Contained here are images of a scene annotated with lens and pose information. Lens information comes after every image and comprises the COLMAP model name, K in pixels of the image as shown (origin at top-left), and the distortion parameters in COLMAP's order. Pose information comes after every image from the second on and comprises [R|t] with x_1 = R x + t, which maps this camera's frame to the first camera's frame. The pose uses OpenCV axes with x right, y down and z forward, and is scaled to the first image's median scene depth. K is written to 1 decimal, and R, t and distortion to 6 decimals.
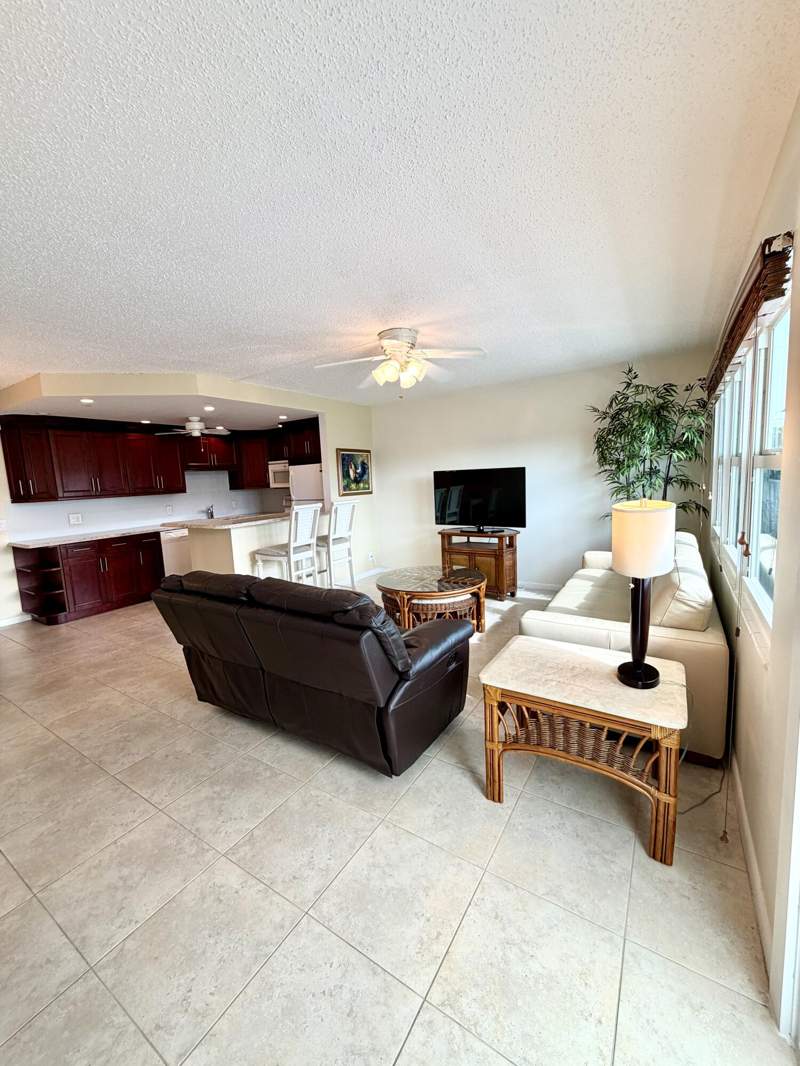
lens RADIAL K [[426.0, 0, 398.6], [0, 426.0, 529.4], [0, 0, 1]] dist [-0.000704, 0.000507]
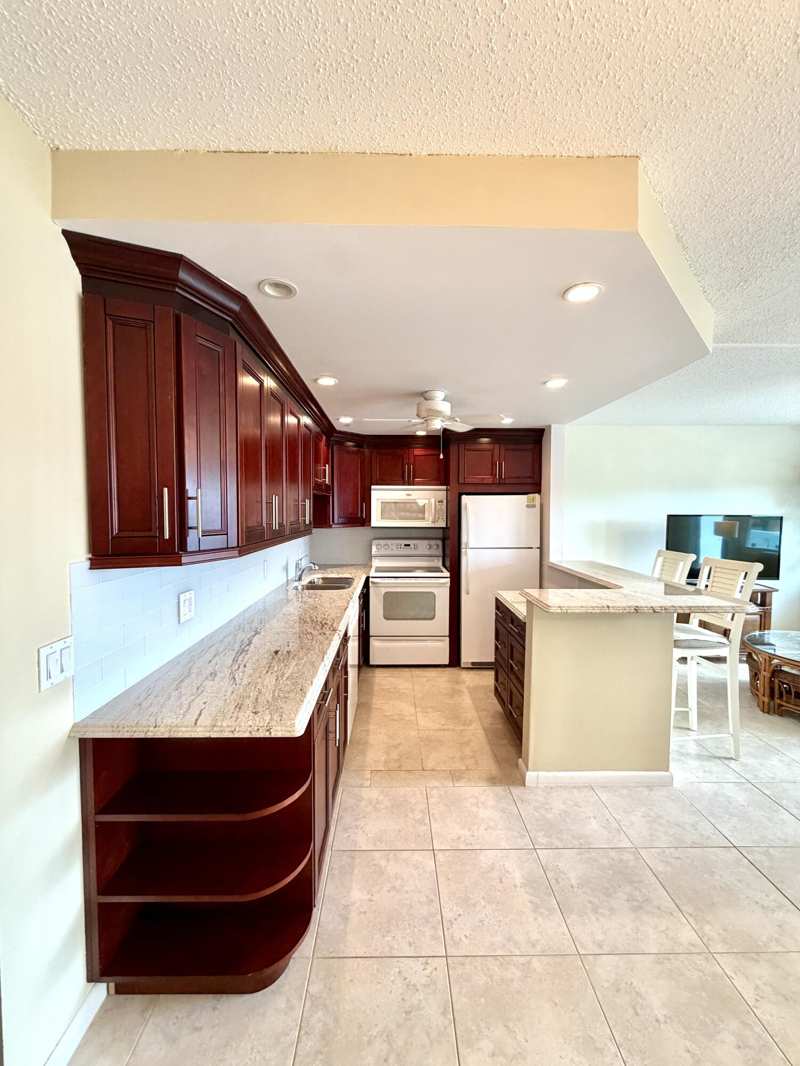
lens RADIAL K [[426.0, 0, 398.6], [0, 426.0, 529.4], [0, 0, 1]] dist [-0.000704, 0.000507]
pose [[0.831623, 0.022313, 0.554893, -0.911204], [0.028643, 0.996139, -0.082984, -0.060121], [-0.554602, 0.084905, 0.827773, 0.682028]]
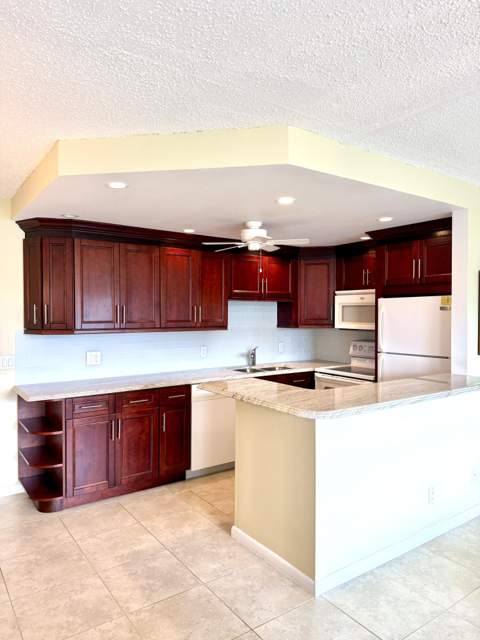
lens RADIAL K [[446.6, 0, 241.4], [0, 446.6, 319.6], [0, 0, 1]] dist [0.076214, -0.116739]
pose [[0.927673, 0.053151, -0.369590, -0.258140], [-0.090071, 0.992441, -0.083355, -0.055166], [0.362366, 0.110616, 0.925449, 0.399697]]
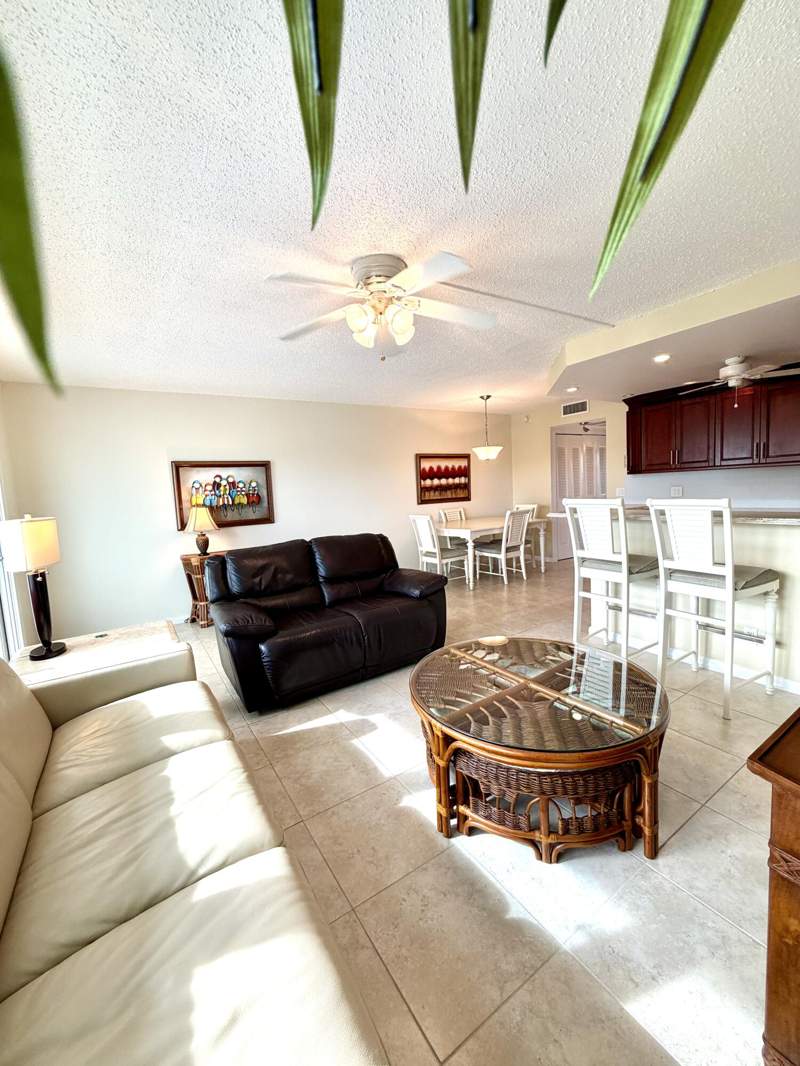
lens RADIAL K [[426.0, 0, 398.6], [0, 426.0, 529.4], [0, 0, 1]] dist [-0.000704, 0.000507]
pose [[-0.401103, 0.161421, -0.901698, 0.460351], [-0.040732, 0.980235, 0.193600, -0.116402], [0.915127, 0.114382, -0.386600, 0.904559]]
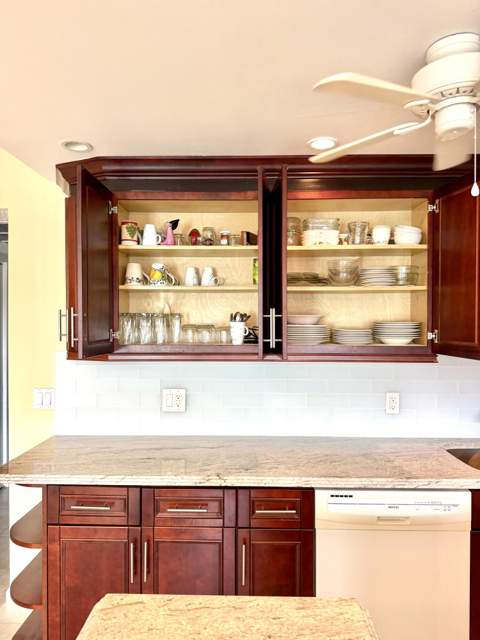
lens RADIAL K [[446.6, 0, 241.4], [0, 446.6, 319.6], [0, 0, 1]] dist [0.076214, -0.116739]
pose [[0.520395, 0.049119, -0.852512, -0.375170], [-0.131384, 0.991062, -0.023099, -0.118204], [0.843758, 0.124027, 0.522197, 0.908911]]
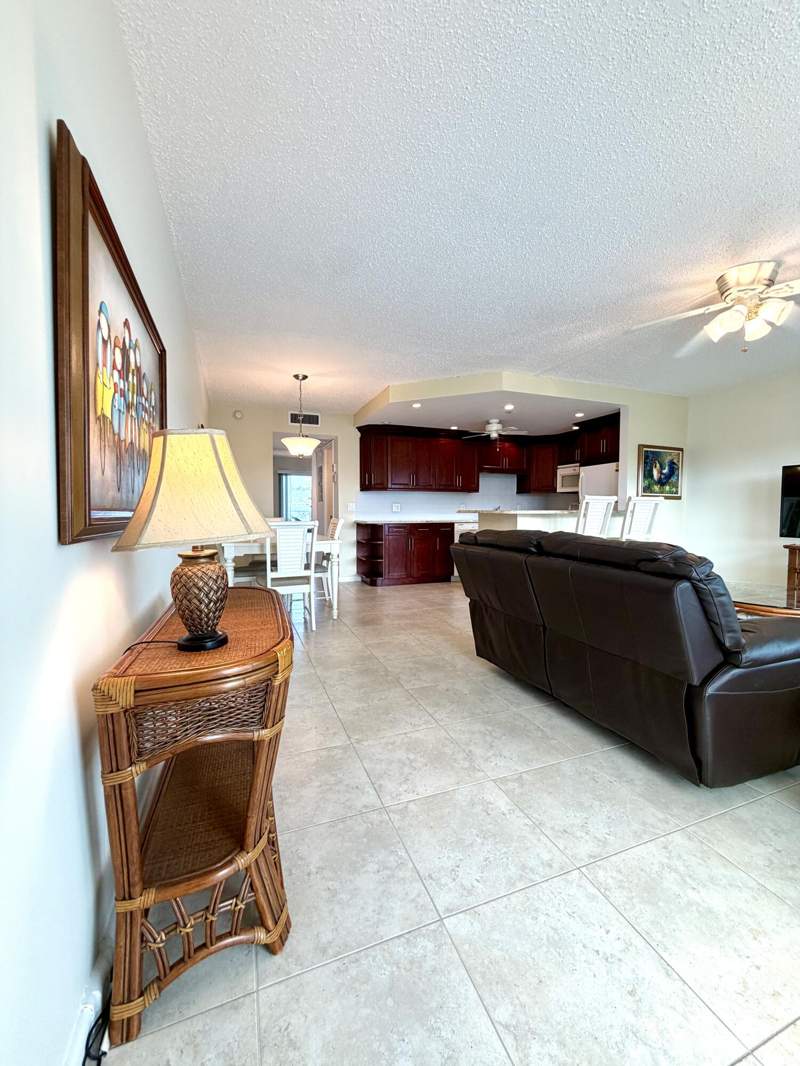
lens RADIAL K [[426.0, 0, 398.6], [0, 426.0, 529.4], [0, 0, 1]] dist [-0.000704, 0.000507]
pose [[0.804948, 0.075361, -0.588541, -0.015017], [-0.112976, 0.993222, -0.027338, 0.081999], [0.582491, 0.088497, 0.808005, 0.000812]]
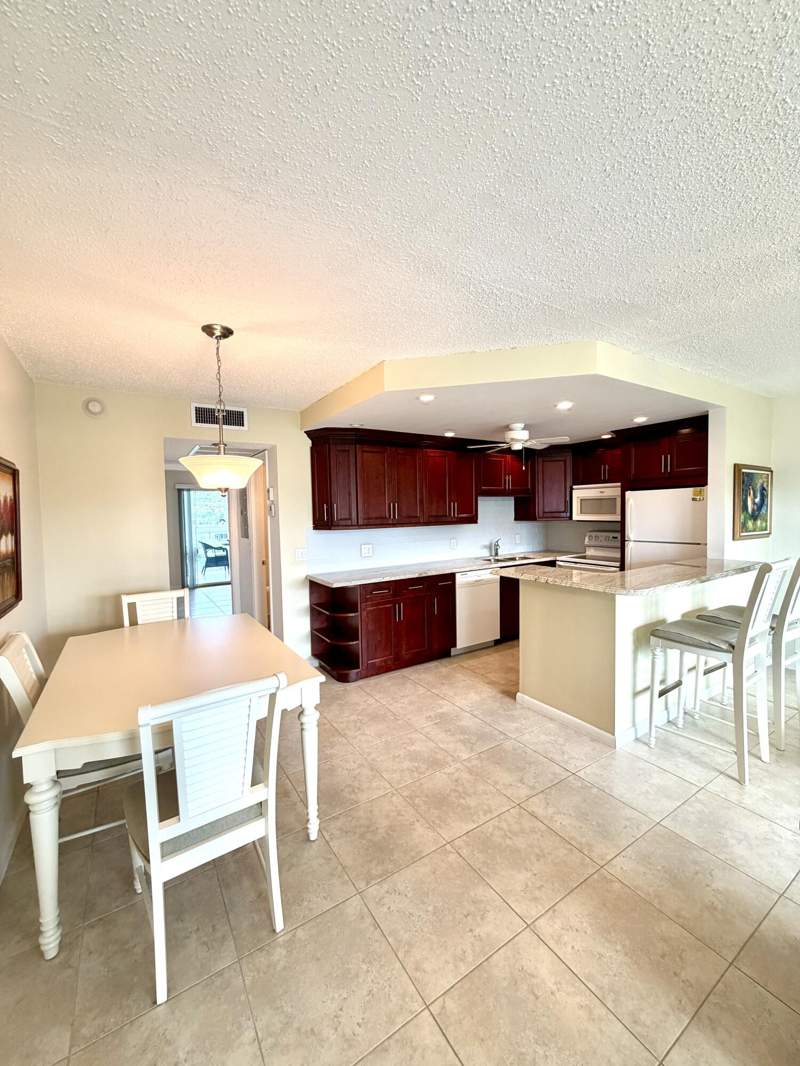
lens RADIAL K [[426.0, 0, 398.6], [0, 426.0, 529.4], [0, 0, 1]] dist [-0.000704, 0.000507]
pose [[0.907648, 0.047567, -0.417027, -0.394174], [-0.074498, 0.996039, -0.048532, -0.033319], [0.413067, 0.075118, 0.907597, 0.288090]]
